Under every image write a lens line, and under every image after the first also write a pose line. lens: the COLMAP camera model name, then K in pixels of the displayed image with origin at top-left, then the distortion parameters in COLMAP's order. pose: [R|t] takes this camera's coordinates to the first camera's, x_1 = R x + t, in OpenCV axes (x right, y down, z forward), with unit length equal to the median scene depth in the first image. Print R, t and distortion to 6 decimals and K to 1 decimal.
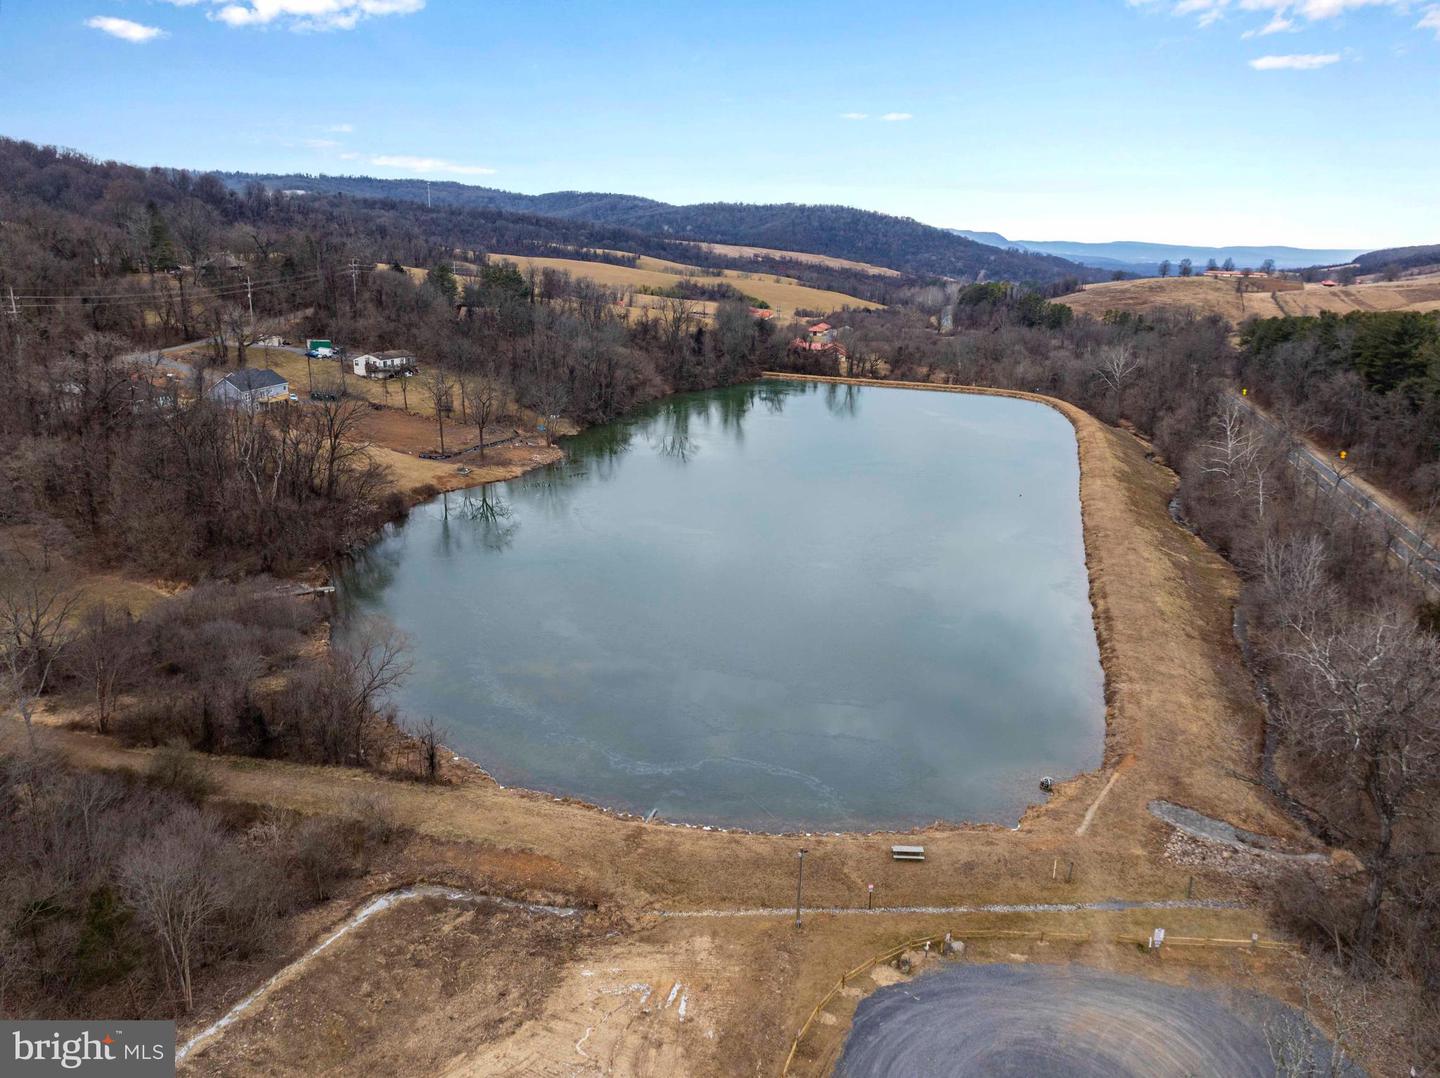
lens RADIAL K [[1015.5, 0, 720.0], [0, 1015.5, 539.0], [0, 0, 1]] dist [-0.034319, 0.003143]
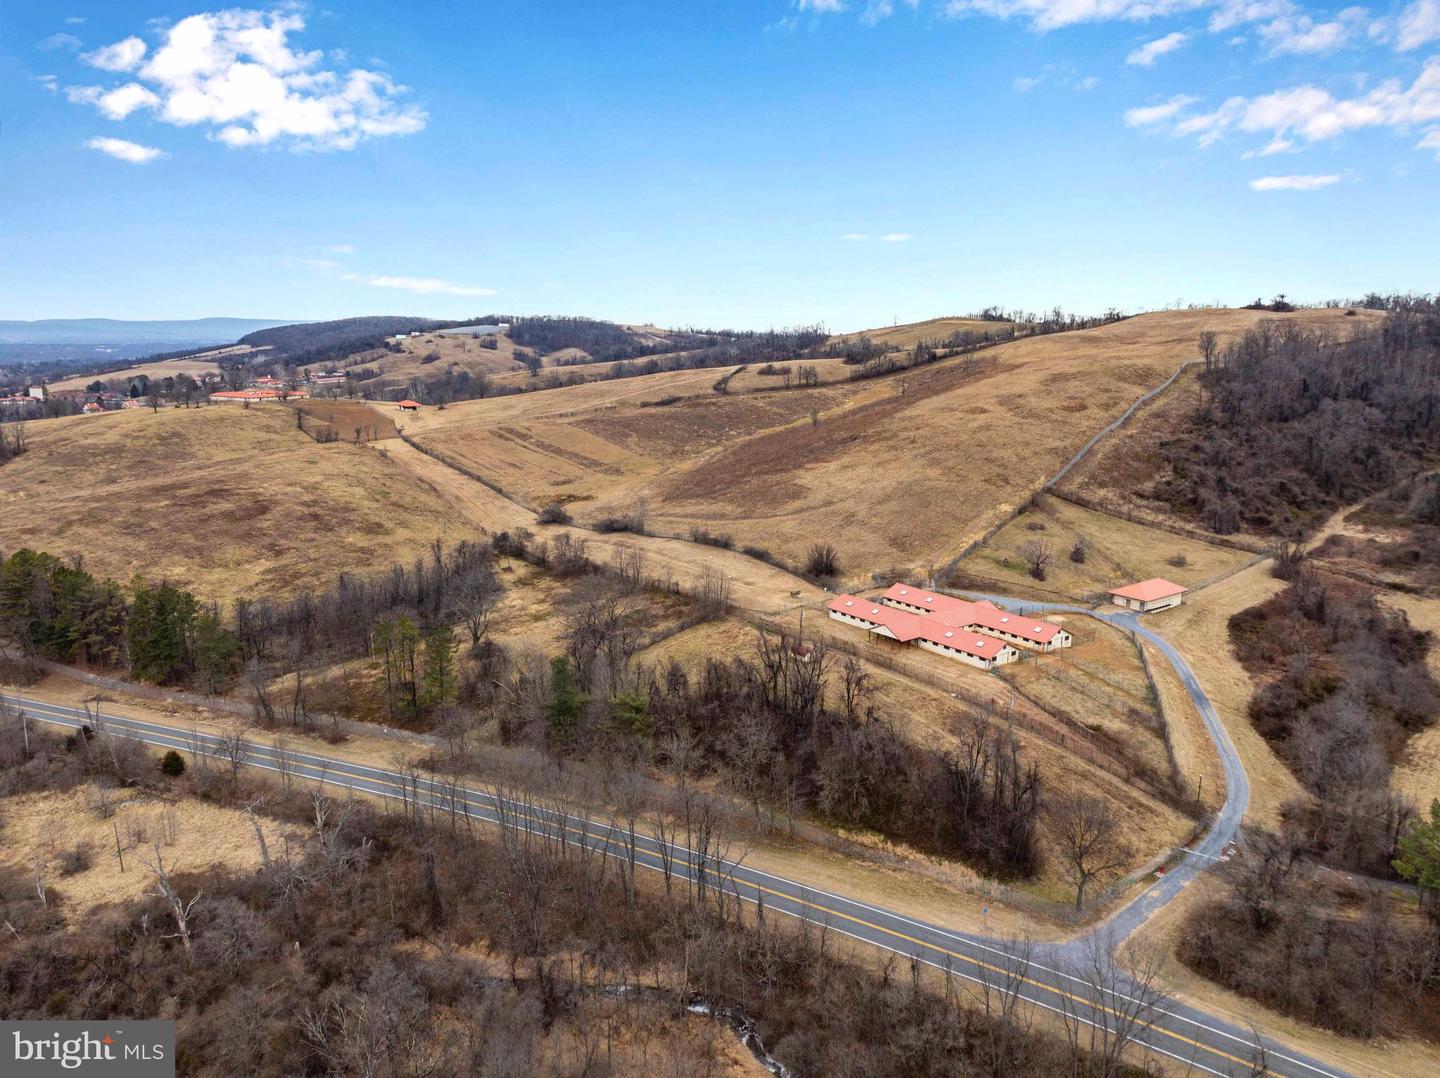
lens RADIAL K [[1015.5, 0, 720.0], [0, 1015.5, 539.0], [0, 0, 1]] dist [-0.034319, 0.003143]
pose [[0.503955, -0.184806, 0.843728, 0.048468], [0.240358, 0.968263, 0.068519, -0.079138], [-0.829613, 0.168266, 0.532380, 0.224726]]
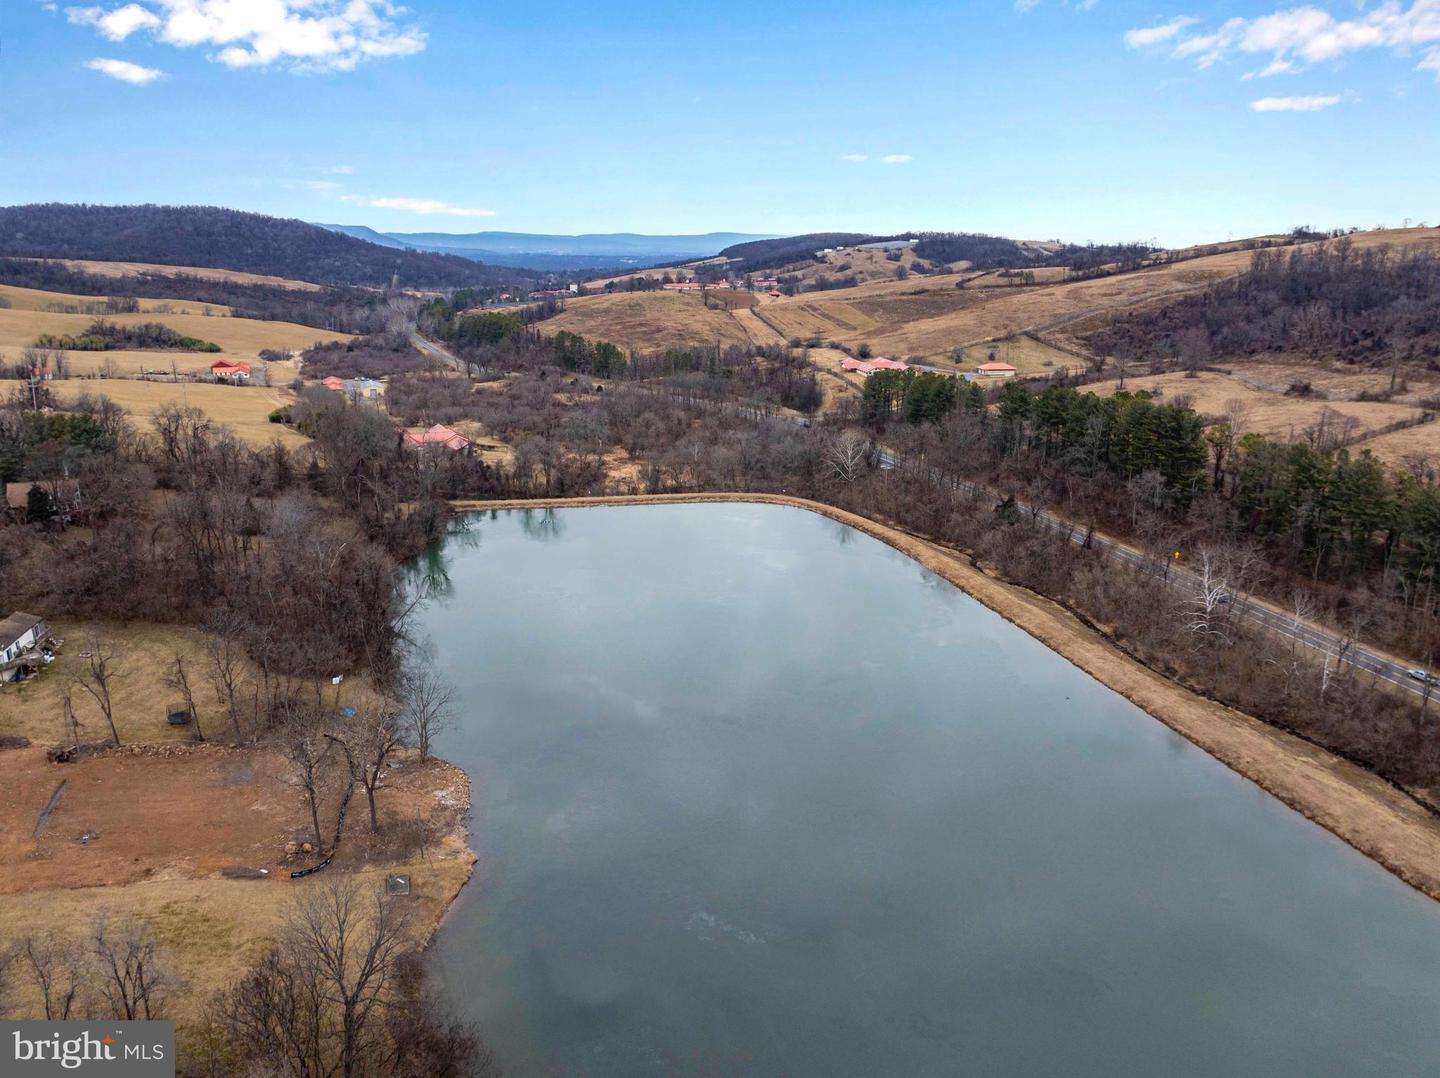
lens RADIAL K [[1015.5, 0, 720.0], [0, 1015.5, 539.0], [0, 0, 1]] dist [-0.034319, 0.003143]
pose [[0.833501, -0.167297, 0.526582, -0.040442], [0.163014, 0.985093, 0.054942, -0.029034], [-0.527923, 0.040046, 0.848347, 0.043730]]
